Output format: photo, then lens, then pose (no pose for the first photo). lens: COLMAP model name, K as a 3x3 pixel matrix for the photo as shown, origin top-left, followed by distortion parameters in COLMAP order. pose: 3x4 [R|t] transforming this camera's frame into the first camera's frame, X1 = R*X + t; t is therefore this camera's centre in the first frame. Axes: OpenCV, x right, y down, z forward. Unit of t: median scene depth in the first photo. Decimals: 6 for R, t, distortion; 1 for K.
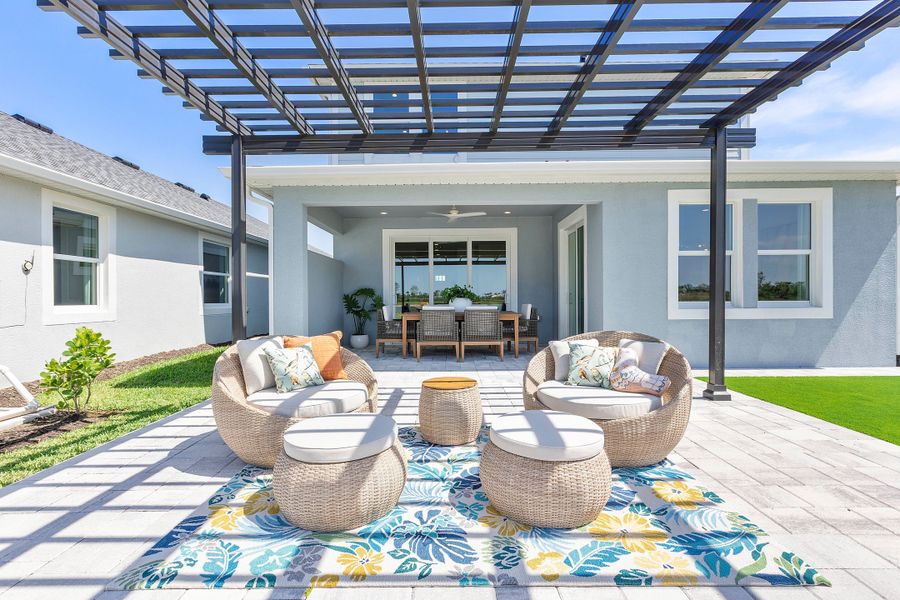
lens RADIAL K [[410.5, 0, 451.9], [0, 410.5, 301.0], [0, 0, 1]] dist [0.002234, 0.000102]
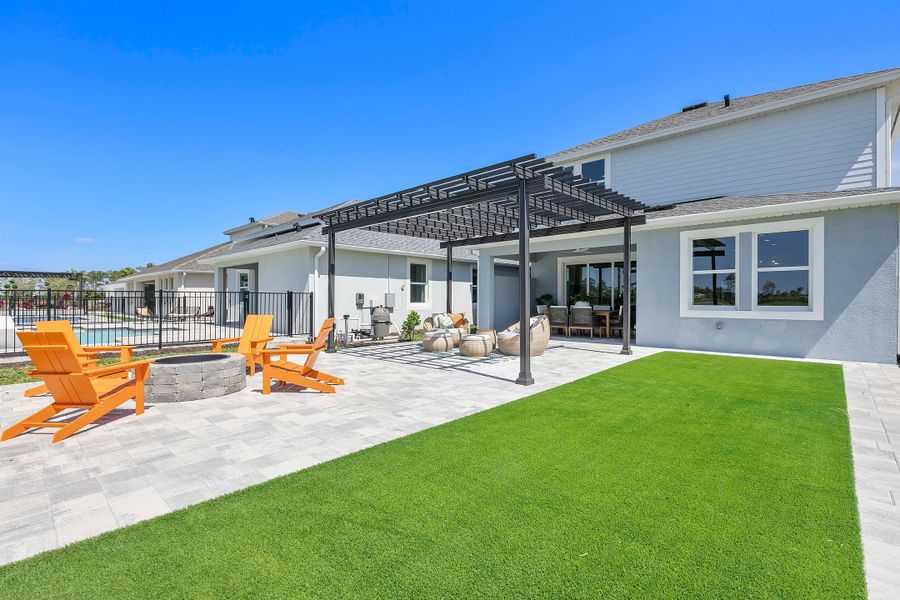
lens RADIAL K [[410.5, 0, 449.3], [0, 410.5, 298.7], [0, 0, 1]] dist [0.002234, 0.000102]
pose [[0.730336, 0.005856, -0.683063, 0.944422], [-0.010998, 0.999934, -0.003186, -0.007051], [0.683000, 0.009839, 0.730353, -0.693791]]
